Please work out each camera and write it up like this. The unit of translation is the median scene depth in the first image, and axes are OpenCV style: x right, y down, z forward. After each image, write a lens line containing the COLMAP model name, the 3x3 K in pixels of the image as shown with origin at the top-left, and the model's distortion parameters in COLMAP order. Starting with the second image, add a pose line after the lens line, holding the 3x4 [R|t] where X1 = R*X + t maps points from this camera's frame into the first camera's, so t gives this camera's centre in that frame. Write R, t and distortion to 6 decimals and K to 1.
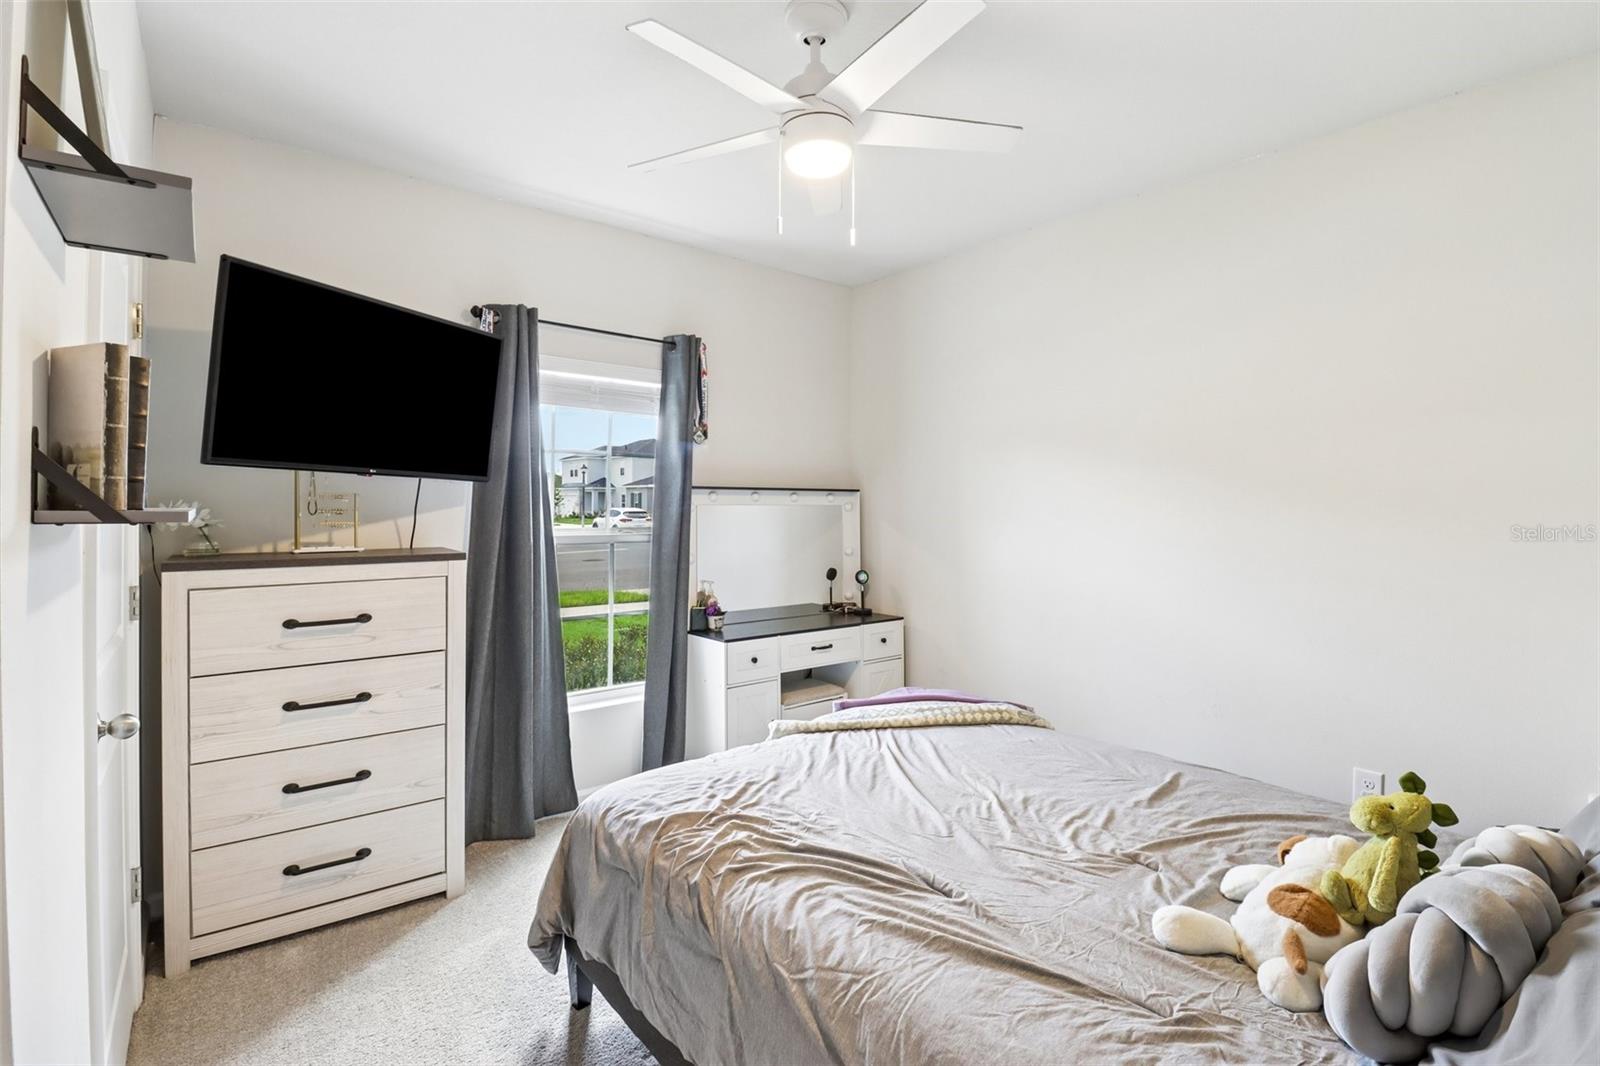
lens RADIAL K [[739.4, 0, 805.4], [0, 739.4, 491.5], [0, 0, 1]] dist [-0.001125, -0.014078]
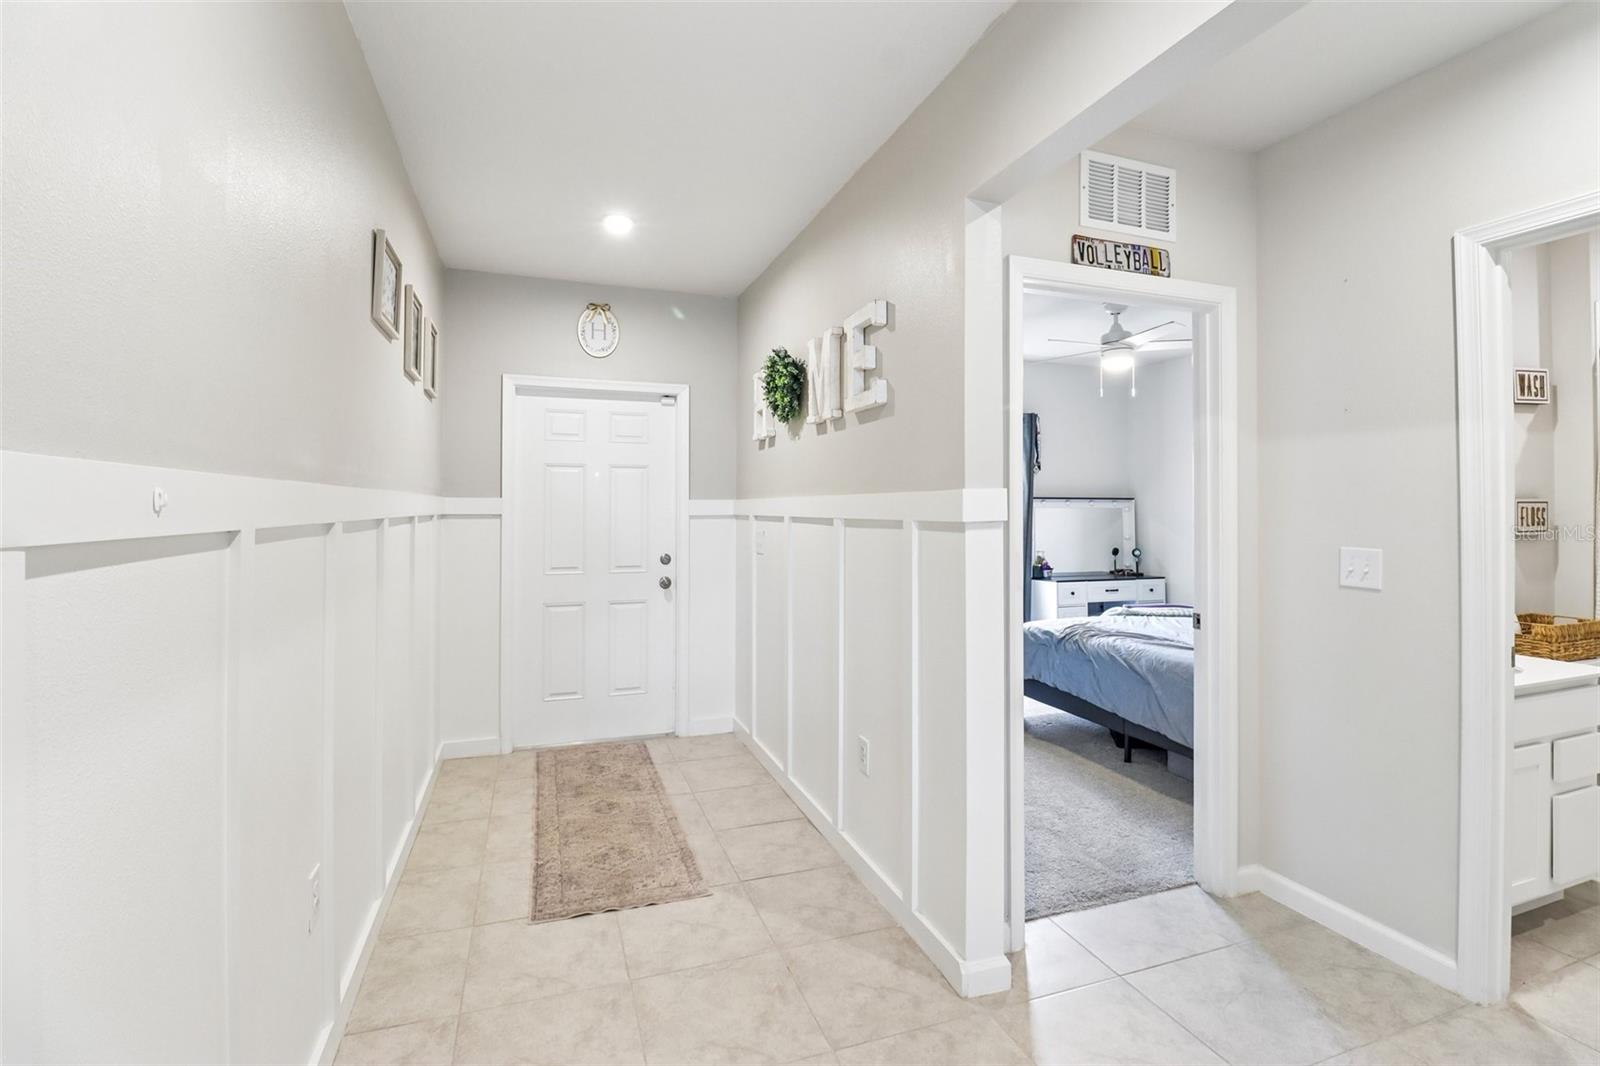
lens RADIAL K [[739.4, 0, 805.4], [0, 739.4, 491.5], [0, 0, 1]] dist [-0.001125, -0.014078]
pose [[0.943400, -0.005469, -0.331613, -0.079252], [0.003360, 0.999970, -0.006933, -0.010218], [0.331641, 0.005426, 0.943390, -0.863110]]
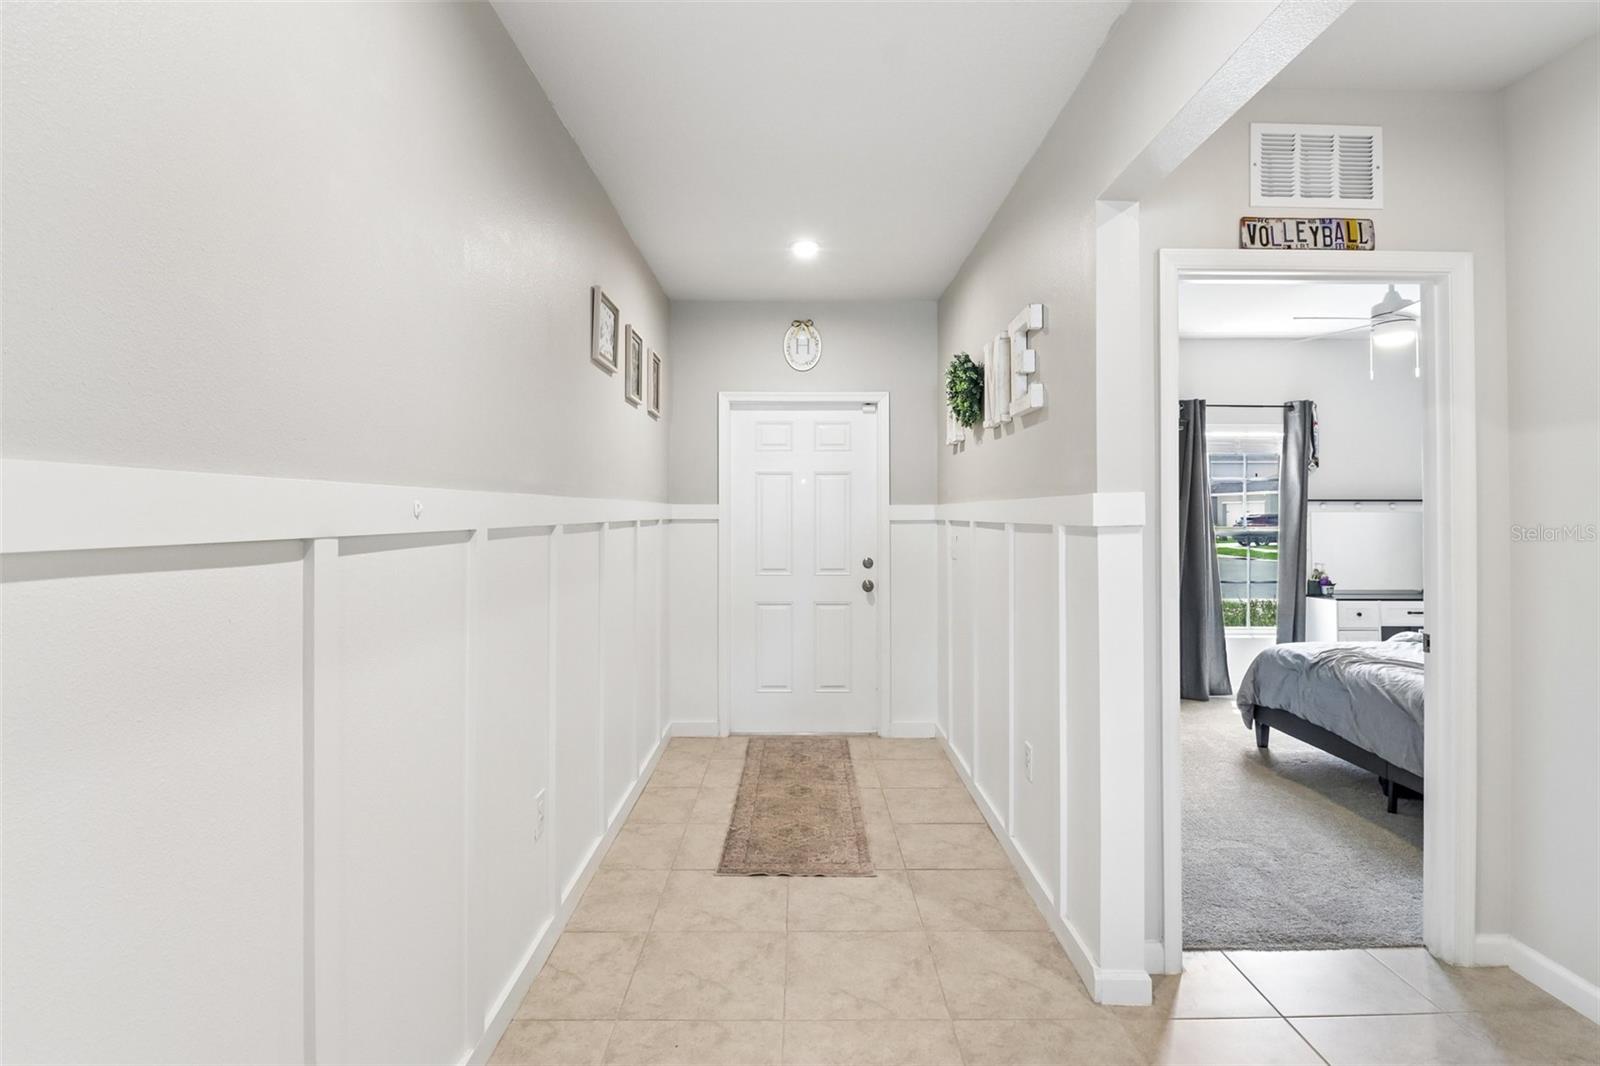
lens RADIAL K [[790.8, 0, 805.8], [0, 790.8, 494.5], [0, 0, 1]] dist [0.001650, -0.015492]
pose [[0.780280, -0.014538, -0.625261, 0.055205], [0.010290, 0.999893, -0.010407, -0.010791], [0.625346, 0.001687, 0.780346, -0.898535]]
